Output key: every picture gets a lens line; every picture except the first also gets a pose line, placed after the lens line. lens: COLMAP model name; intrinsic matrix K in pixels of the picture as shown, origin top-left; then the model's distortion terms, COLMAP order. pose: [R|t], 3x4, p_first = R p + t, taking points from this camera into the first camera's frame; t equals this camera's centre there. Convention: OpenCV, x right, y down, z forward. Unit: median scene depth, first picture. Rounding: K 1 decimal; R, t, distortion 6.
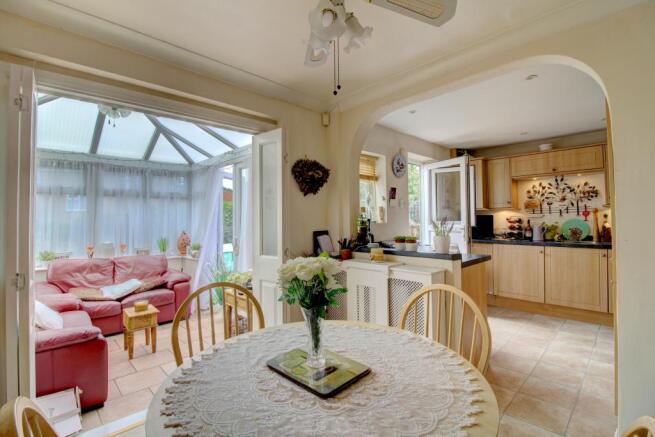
lens RADIAL K [[304.3, 0, 330.2], [0, 304.3, 212.3], [0, 0, 1]] dist [0.000902, -0.013601]
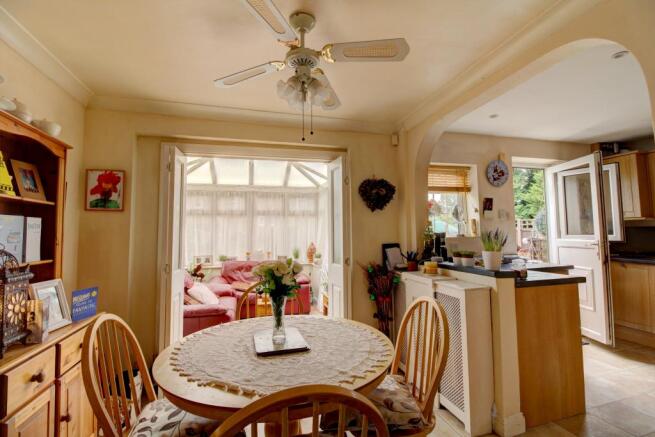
lens RADIAL K [[304.3, 0, 330.2], [0, 304.3, 212.3], [0, 0, 1]] dist [0.000902, -0.013601]
pose [[0.871381, -0.032646, -0.489519, 0.235660], [0.012257, 0.998921, -0.044801, -0.002758], [0.490453, 0.033038, 0.870841, -0.030775]]
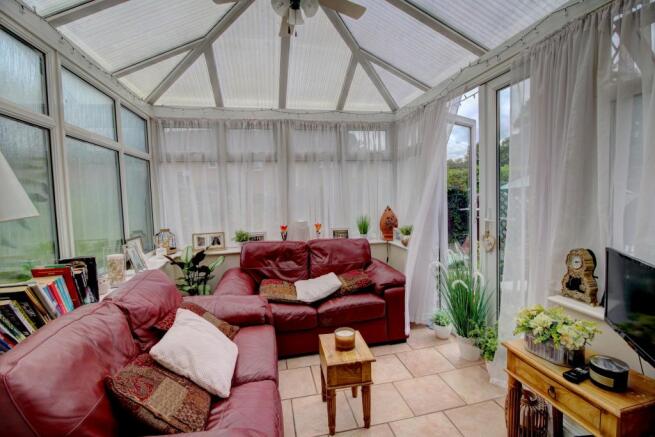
lens RADIAL K [[304.3, 0, 330.2], [0, 304.3, 212.3], [0, 0, 1]] dist [0.000902, -0.013601]
pose [[0.843136, 0.017563, -0.537414, -0.278141], [0.032720, 0.995938, 0.083882, 0.015396], [0.536704, -0.088308, 0.839137, 0.426927]]
